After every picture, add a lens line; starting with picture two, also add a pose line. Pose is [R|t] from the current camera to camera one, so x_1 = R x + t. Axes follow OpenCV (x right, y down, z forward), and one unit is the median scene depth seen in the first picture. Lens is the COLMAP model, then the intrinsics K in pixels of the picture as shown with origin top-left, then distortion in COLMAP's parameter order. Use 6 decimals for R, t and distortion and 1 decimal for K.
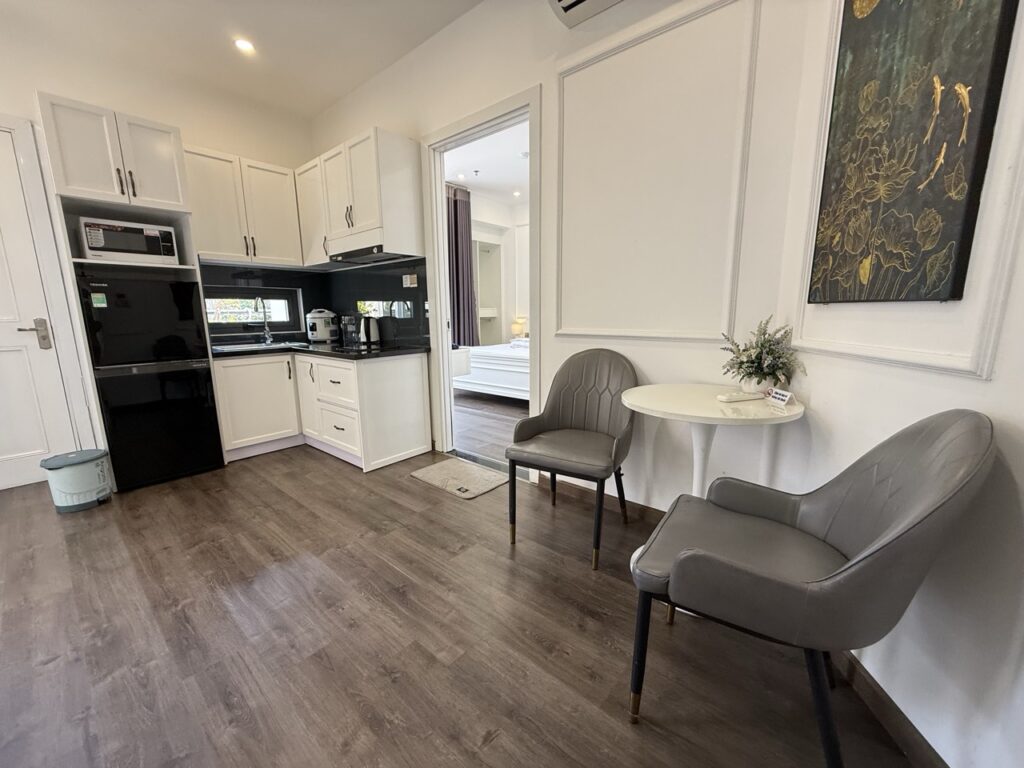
lens RADIAL K [[408.6, 0, 510.3], [0, 408.6, 384.5], [0, 0, 1]] dist [-0.000413, -0.000025]
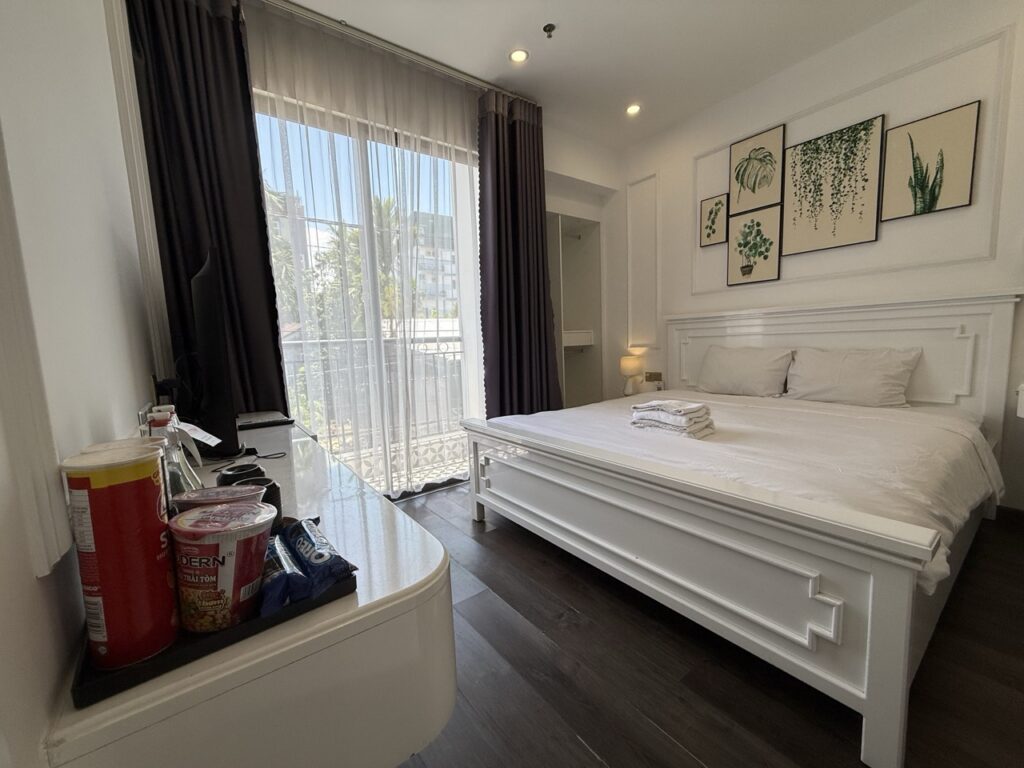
lens RADIAL K [[408.6, 0, 510.3], [0, 408.6, 384.5], [0, 0, 1]] dist [-0.000413, -0.000025]
pose [[0.974247, -0.007526, -0.225356, -0.021034], [-0.006163, 0.998180, -0.059983, -0.082811], [0.225397, 0.059827, 0.972428, 0.460790]]
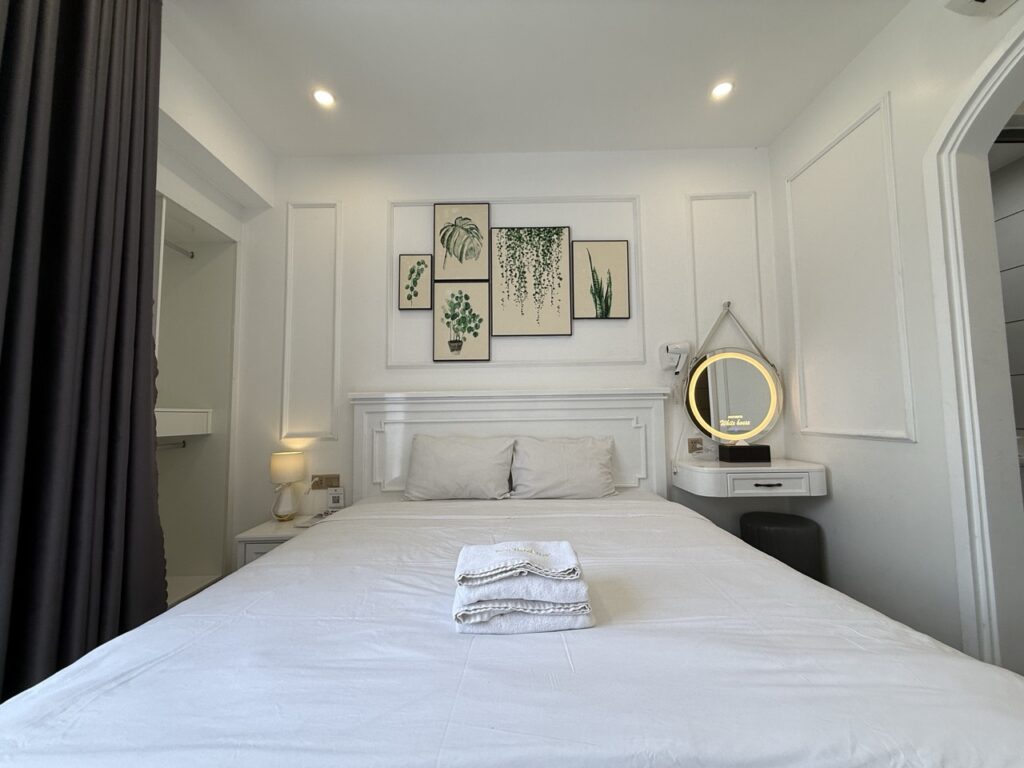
lens RADIAL K [[408.6, 0, 510.3], [0, 408.6, 384.5], [0, 0, 1]] dist [-0.000413, -0.000025]
pose [[0.754591, 0.045626, 0.654608, -0.082086], [0.123317, 0.969946, -0.209757, -0.117742], [-0.644504, 0.239005, 0.726286, 0.661266]]
